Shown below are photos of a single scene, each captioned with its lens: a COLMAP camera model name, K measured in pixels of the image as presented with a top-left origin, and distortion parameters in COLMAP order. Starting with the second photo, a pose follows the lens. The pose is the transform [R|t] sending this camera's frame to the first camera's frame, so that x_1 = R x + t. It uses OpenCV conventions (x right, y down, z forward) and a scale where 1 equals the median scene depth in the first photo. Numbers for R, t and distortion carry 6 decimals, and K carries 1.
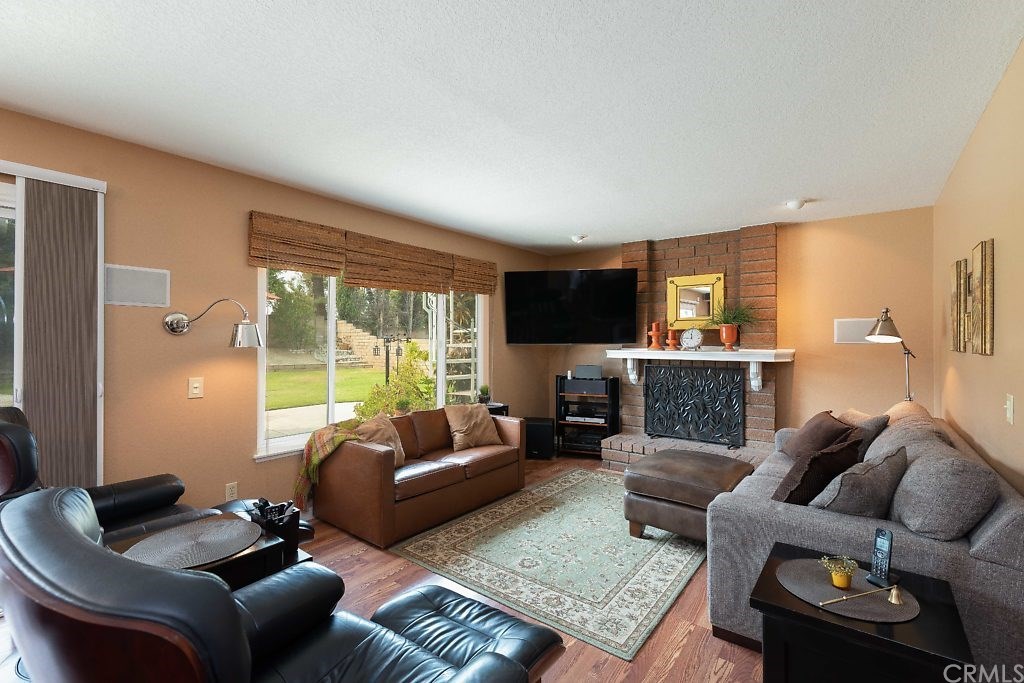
lens RADIAL K [[459.9, 0, 513.1], [0, 459.9, 341.0], [0, 0, 1]] dist [-0.000404, -0.000170]
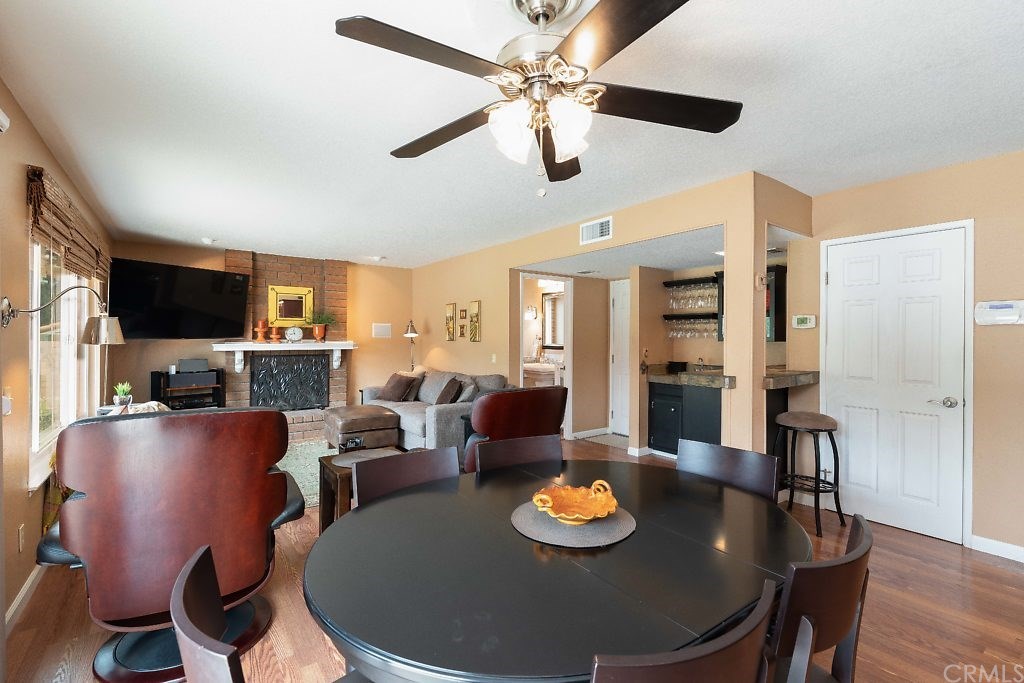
lens RADIAL K [[459.9, 0, 513.3], [0, 459.9, 337.1], [0, 0, 1]] dist [-0.000404, -0.000170]
pose [[0.275433, -0.005560, 0.961304, -0.698264], [-0.005638, 0.999957, 0.007399, -0.009339], [-0.961304, -0.007458, 0.275390, 0.014019]]
